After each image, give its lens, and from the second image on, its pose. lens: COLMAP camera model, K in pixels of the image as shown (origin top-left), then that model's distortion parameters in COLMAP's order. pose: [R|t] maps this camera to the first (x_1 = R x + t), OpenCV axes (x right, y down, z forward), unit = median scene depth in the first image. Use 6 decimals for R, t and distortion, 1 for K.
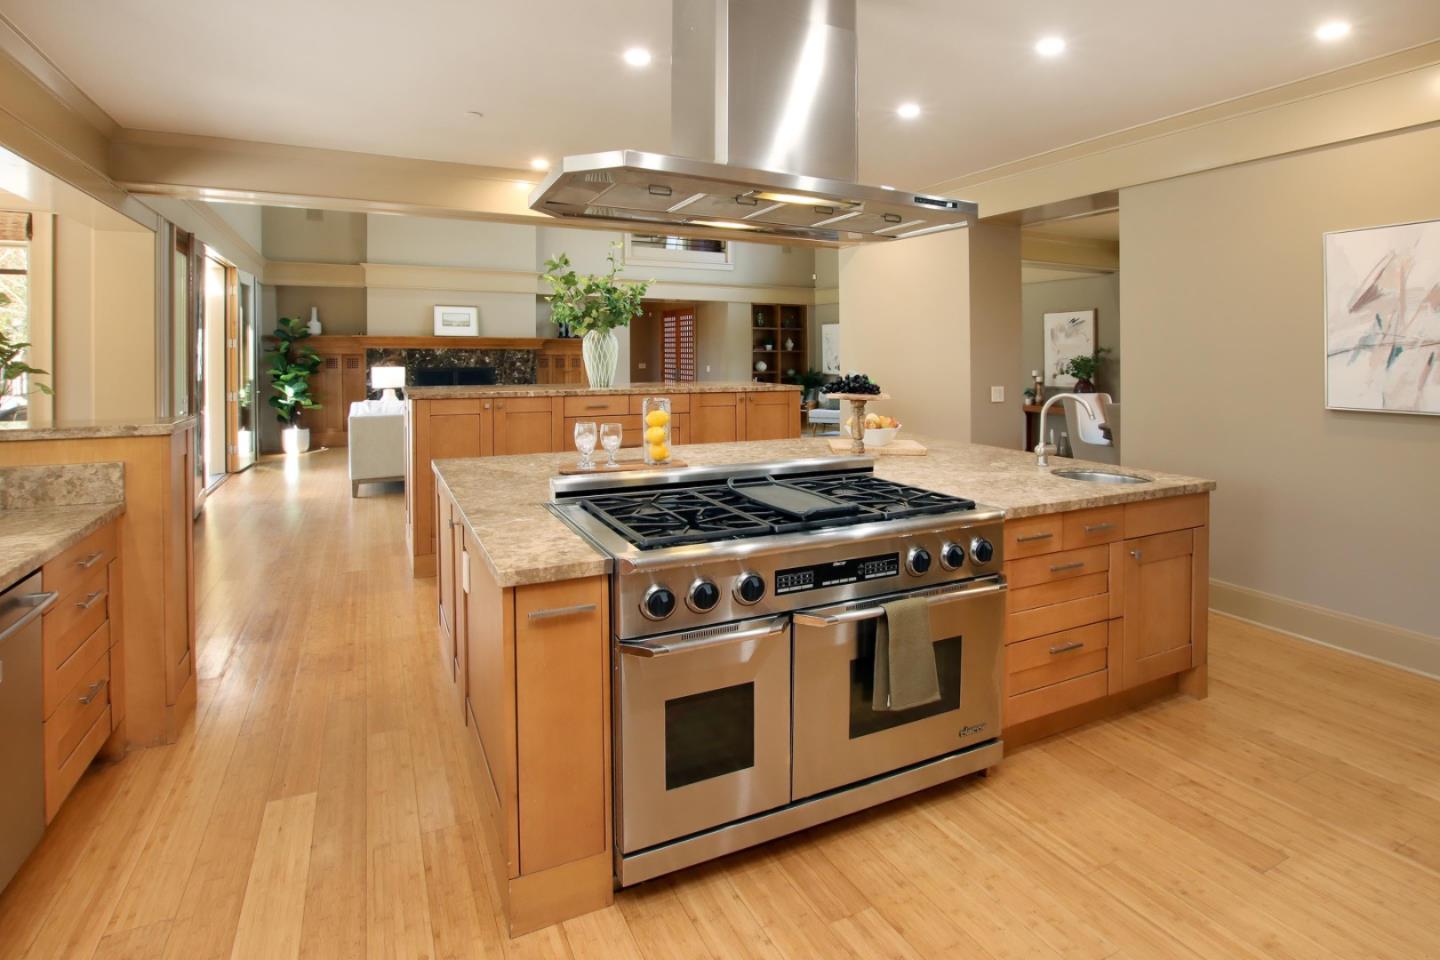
lens RADIAL K [[724.0, 0, 720.0], [0, 724.0, 480.0], [0, 0, 1]] dist [-0.000711, -0.000294]
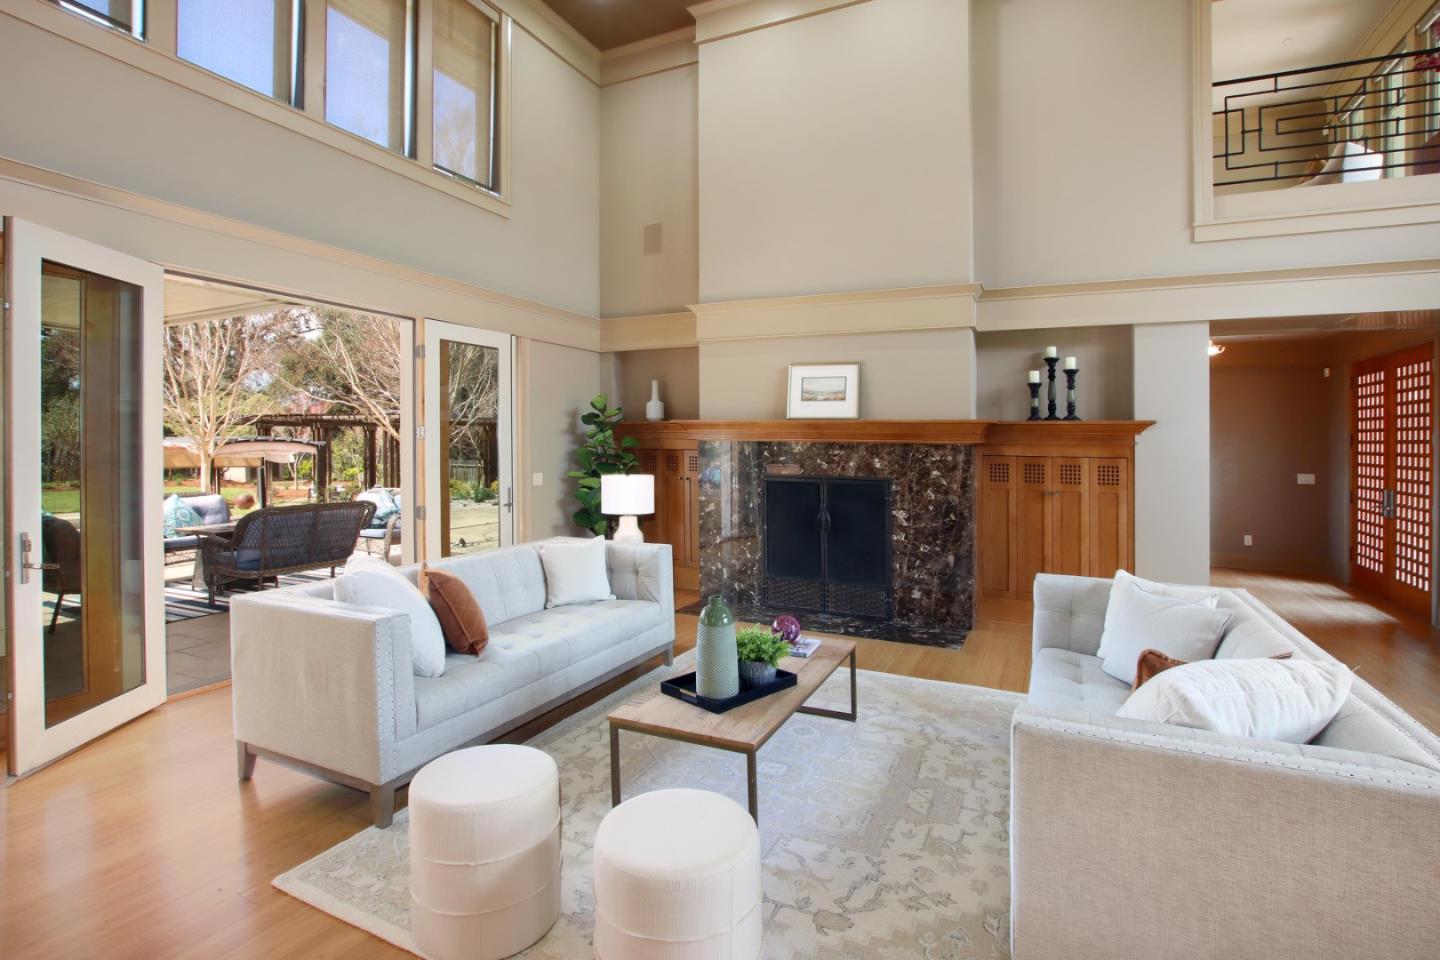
lens RADIAL K [[779.0, 0, 720.0], [0, 779.0, 480.0], [0, 0, 1]] dist [-0.001481, -0.000201]
pose [[0.689913, 0.039495, -0.722814, 0.001536], [-0.133534, 0.988318, -0.073453, -0.099277], [0.711469, 0.147196, 0.687128, 0.543428]]
